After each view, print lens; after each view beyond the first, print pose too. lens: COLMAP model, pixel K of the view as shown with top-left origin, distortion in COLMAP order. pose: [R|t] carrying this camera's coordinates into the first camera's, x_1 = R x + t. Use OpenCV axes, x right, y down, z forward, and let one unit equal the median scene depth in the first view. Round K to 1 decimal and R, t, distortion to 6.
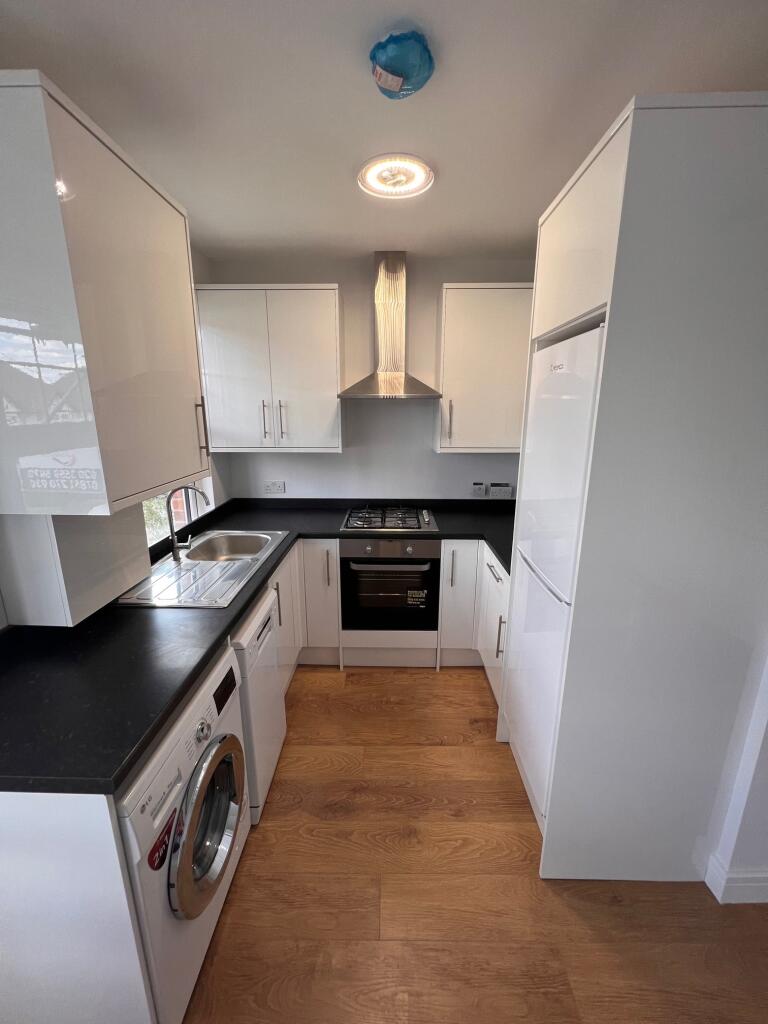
lens RADIAL K [[411.6, 0, 384.0], [0, 411.6, 512.0], [0, 0, 1]] dist [-0.002832, -0.000131]
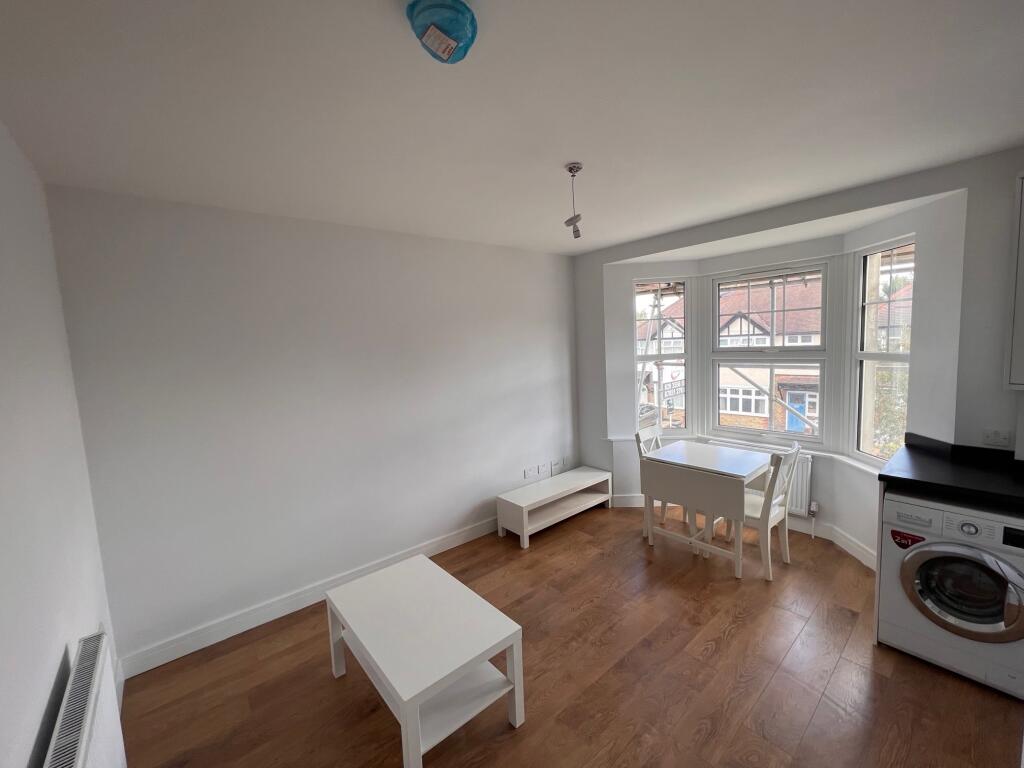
lens RADIAL K [[411.6, 0, 515.4], [0, 411.6, 381.0], [0, 0, 1]] dist [-0.002832, -0.000131]
pose [[-0.741451, 0.098335, -0.663762, 0.933263], [-0.119951, 0.953845, 0.275301, -0.121943], [0.660198, 0.283742, -0.695434, 0.380847]]
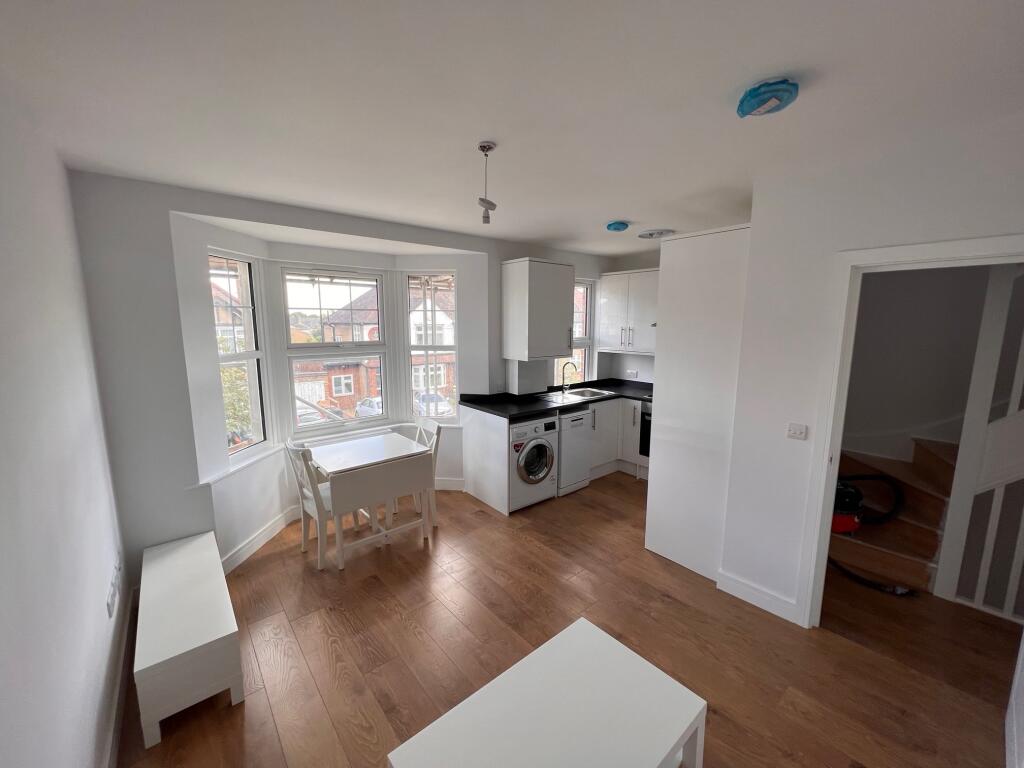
lens RADIAL K [[411.6, 0, 515.4], [0, 411.6, 381.0], [0, 0, 1]] dist [-0.002832, -0.000131]
pose [[0.664339, 0.109606, -0.739351, 0.902900], [-0.185936, 0.982328, -0.021444, 0.126003], [0.723935, 0.151718, 0.672978, -0.685873]]
